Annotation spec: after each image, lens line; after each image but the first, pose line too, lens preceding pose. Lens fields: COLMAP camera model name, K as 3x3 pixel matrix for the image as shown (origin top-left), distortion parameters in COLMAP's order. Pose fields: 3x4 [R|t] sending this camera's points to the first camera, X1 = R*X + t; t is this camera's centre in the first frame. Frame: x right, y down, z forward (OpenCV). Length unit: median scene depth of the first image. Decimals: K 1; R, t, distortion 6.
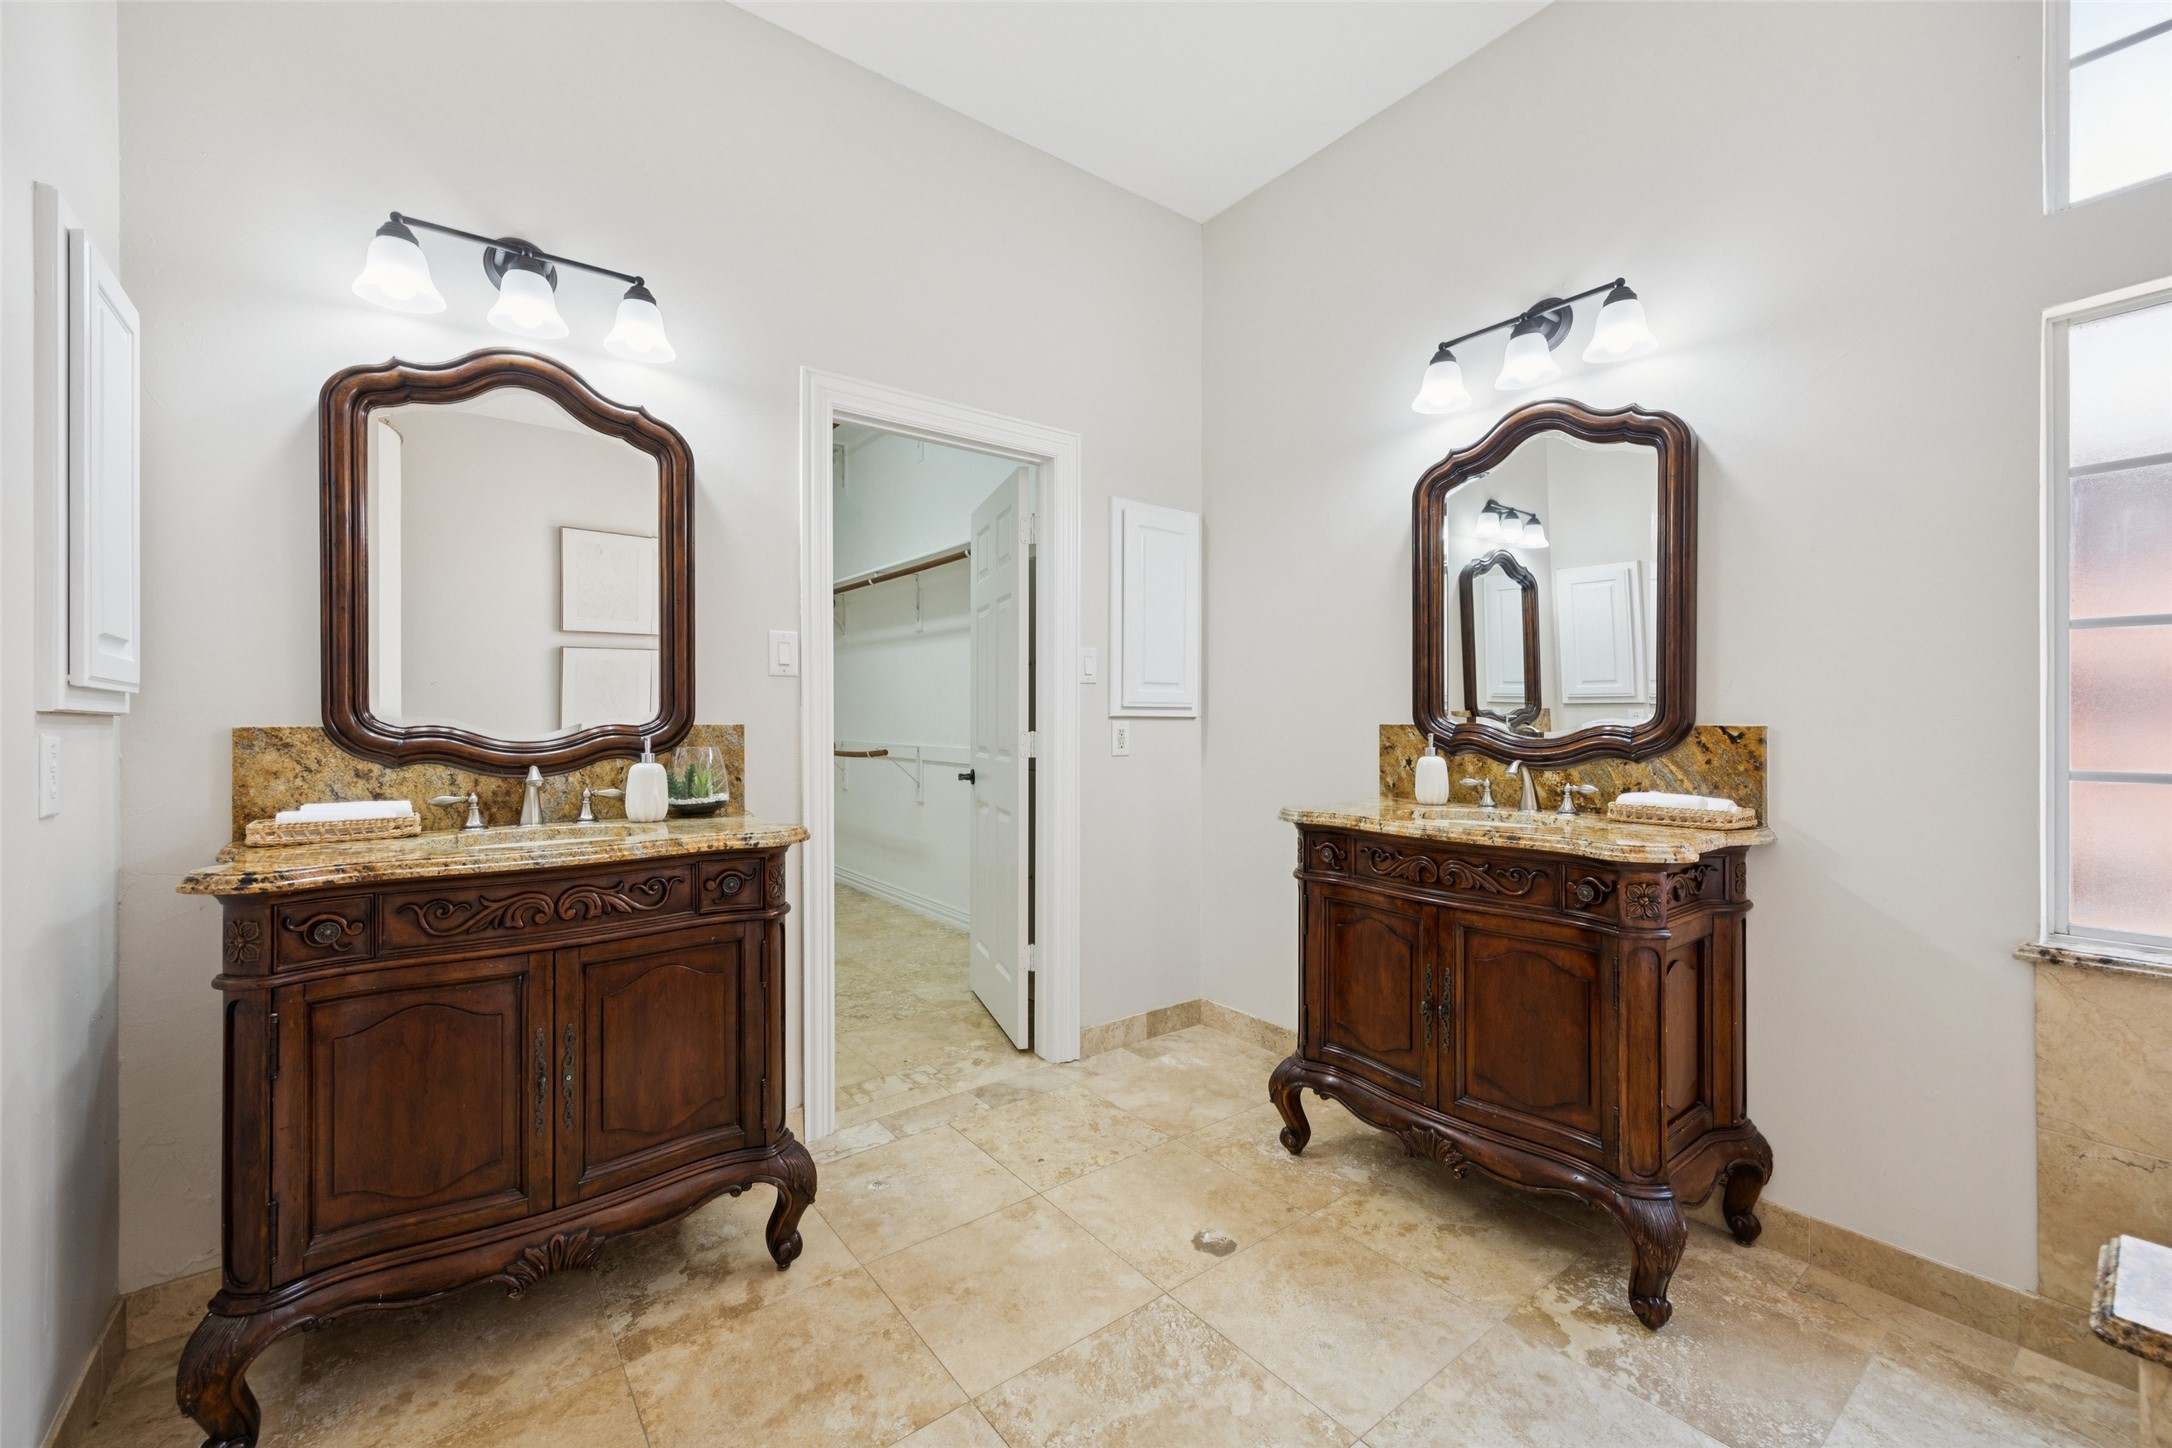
lens RADIAL K [[880.4, 0, 1091.5], [0, 880.4, 722.0], [0, 0, 1]] dist [0.012166, -0.000597]
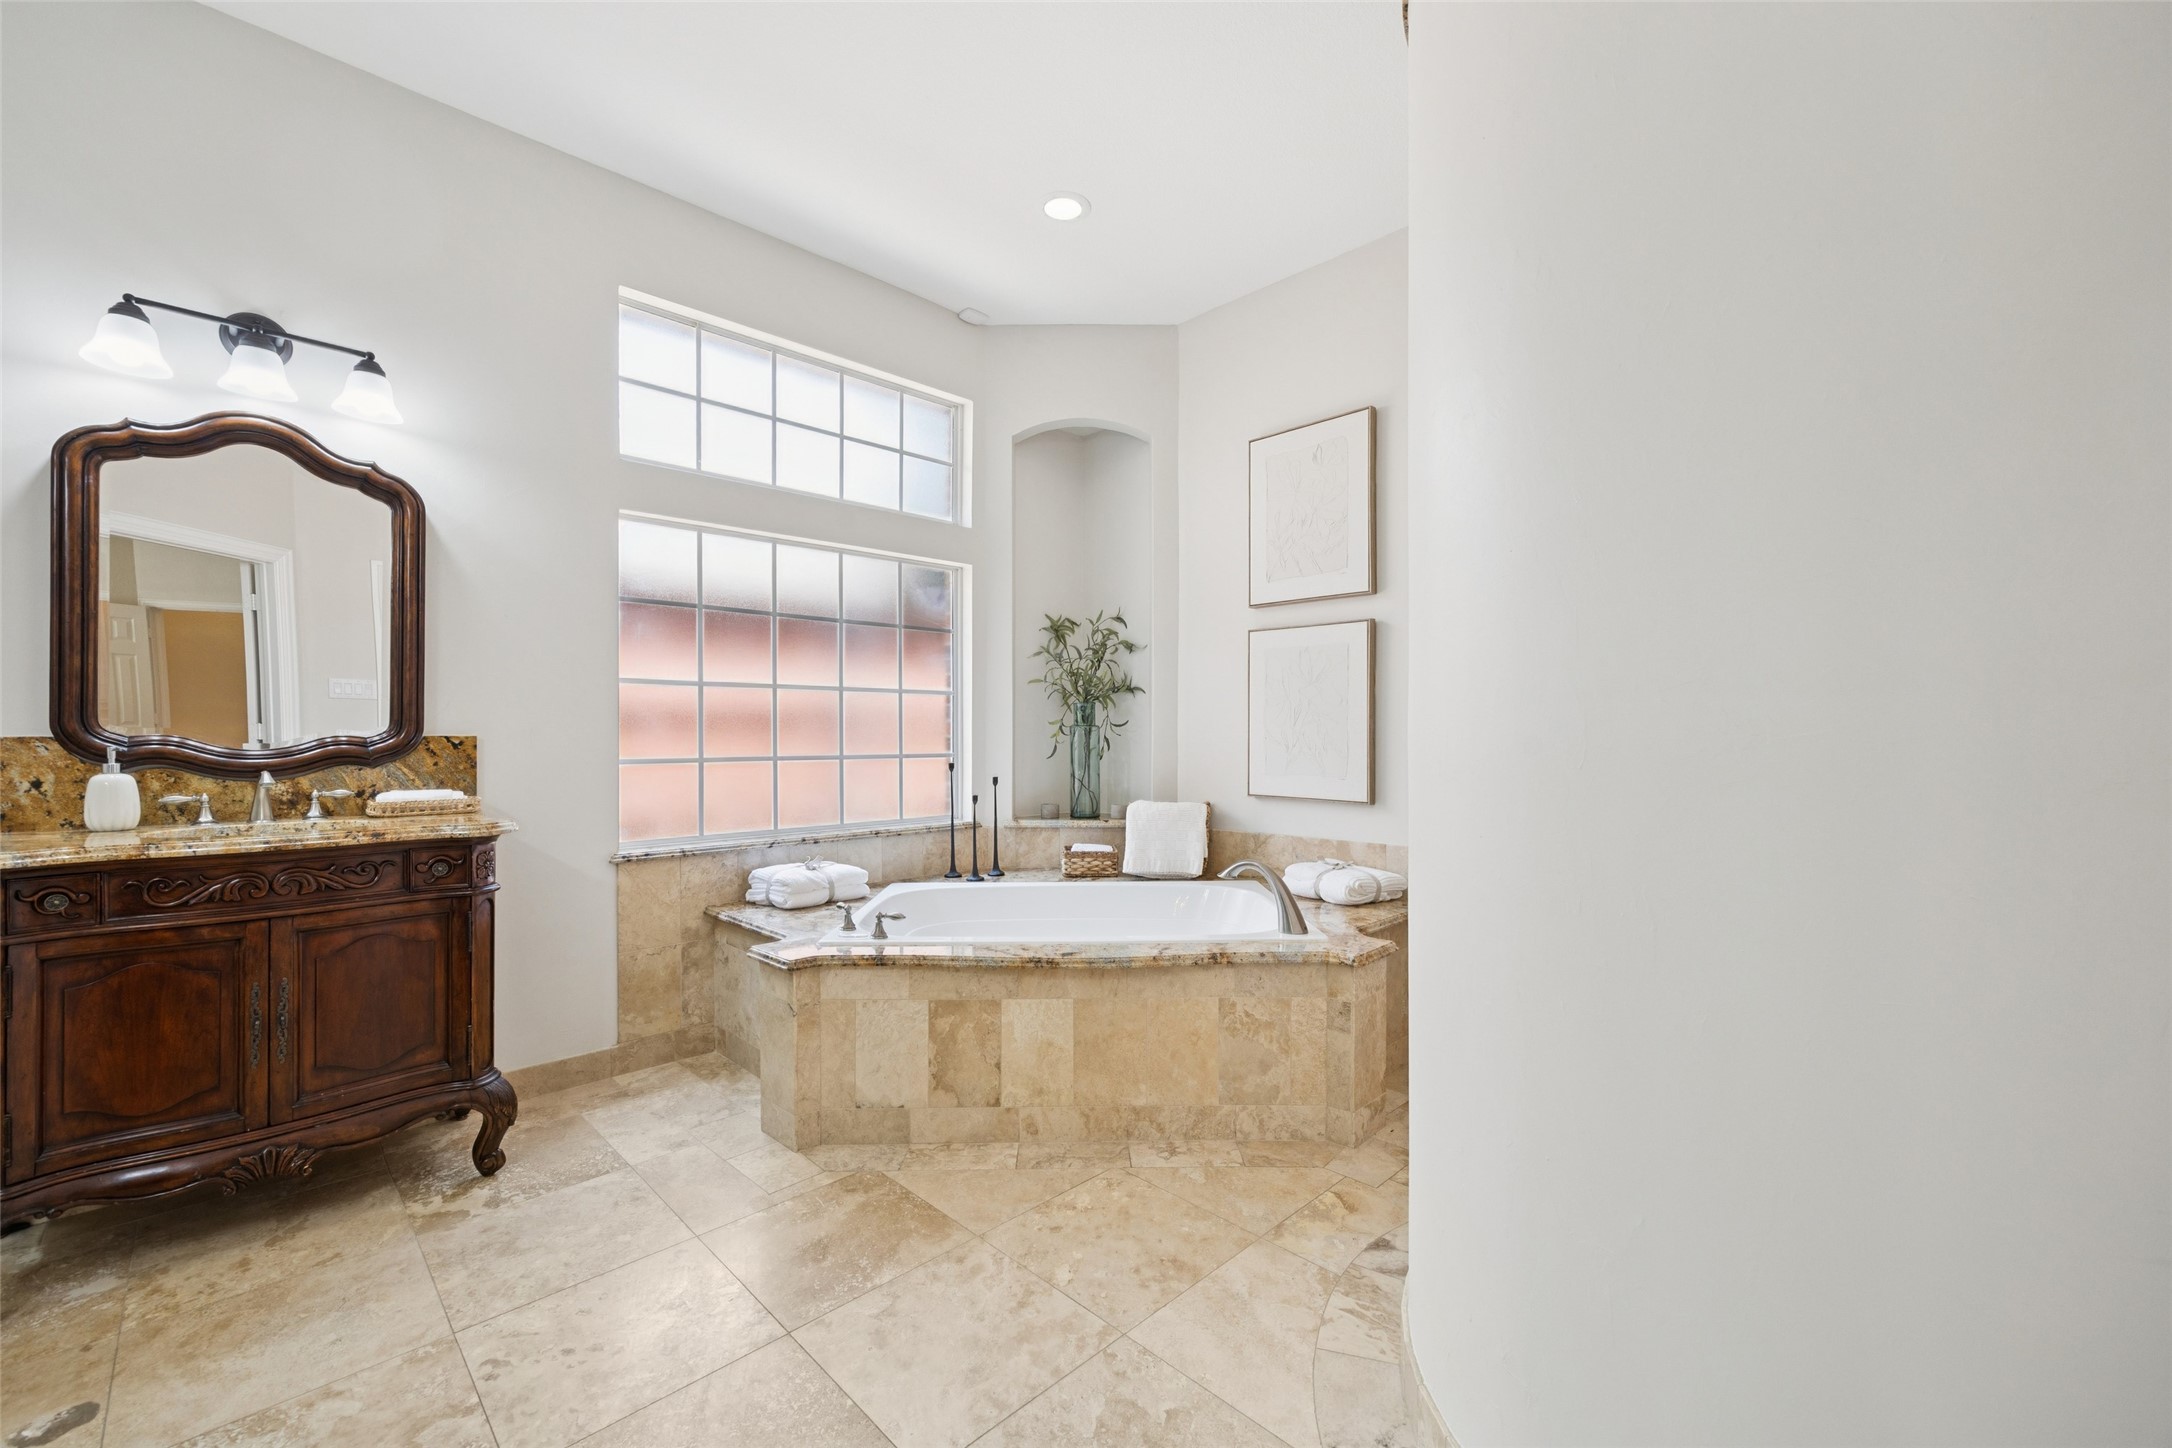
lens RADIAL K [[880.4, 0, 1084.0], [0, 880.4, 740.4], [0, 0, 1]] dist [0.012166, -0.000597]
pose [[-0.114131, -0.009144, 0.993424, -0.713138], [0.002661, 0.999951, 0.009510, 0.001404], [-0.993462, 0.003729, -0.114101, 0.213209]]
